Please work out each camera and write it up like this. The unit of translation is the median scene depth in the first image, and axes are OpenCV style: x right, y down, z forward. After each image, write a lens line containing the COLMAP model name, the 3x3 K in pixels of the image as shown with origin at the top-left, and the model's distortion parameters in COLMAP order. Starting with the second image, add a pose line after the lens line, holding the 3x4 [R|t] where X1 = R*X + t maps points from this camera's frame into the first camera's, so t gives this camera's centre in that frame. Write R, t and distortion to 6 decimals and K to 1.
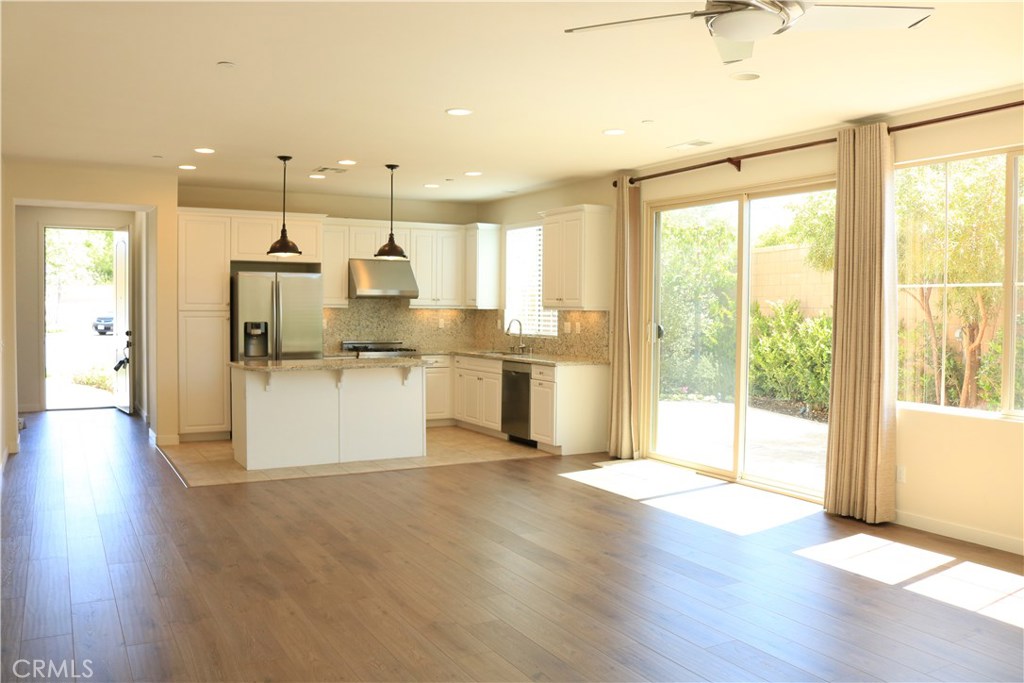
lens RADIAL K [[845.7, 0, 512.0], [0, 845.7, 341.5], [0, 0, 1]] dist [-0.160822, 0.148363]
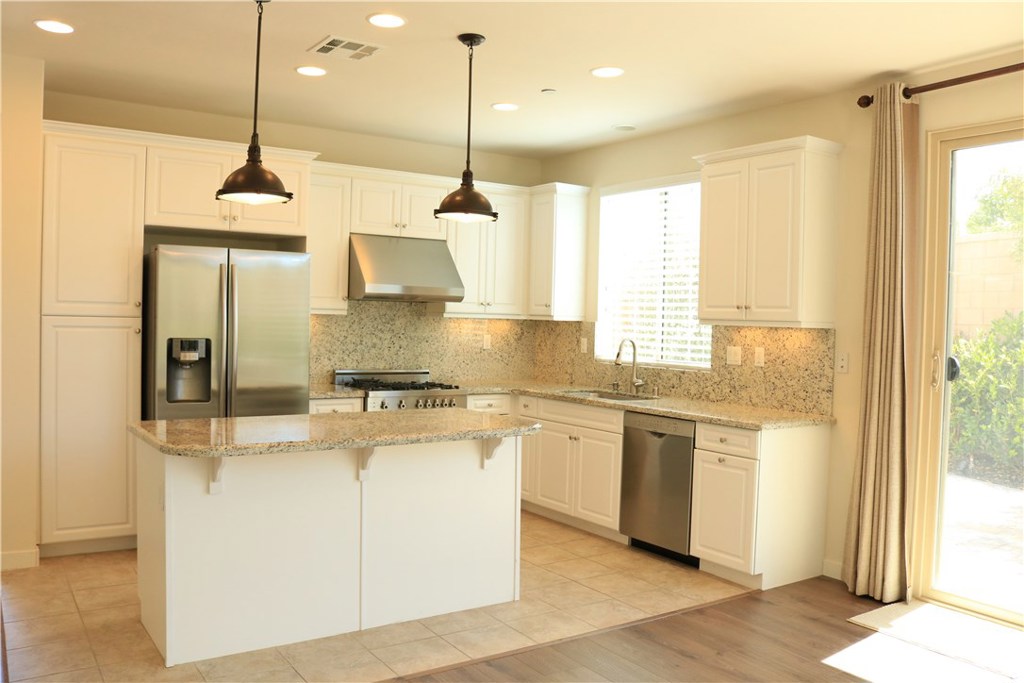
lens RADIAL K [[845.7, 0, 512.0], [0, 845.7, 341.5], [0, 0, 1]] dist [-0.160822, 0.148363]
pose [[0.997194, 0.014105, 0.073523, -0.134088], [-0.013314, 0.999848, -0.011242, -0.017685], [-0.073670, 0.010231, 0.997230, 0.437146]]
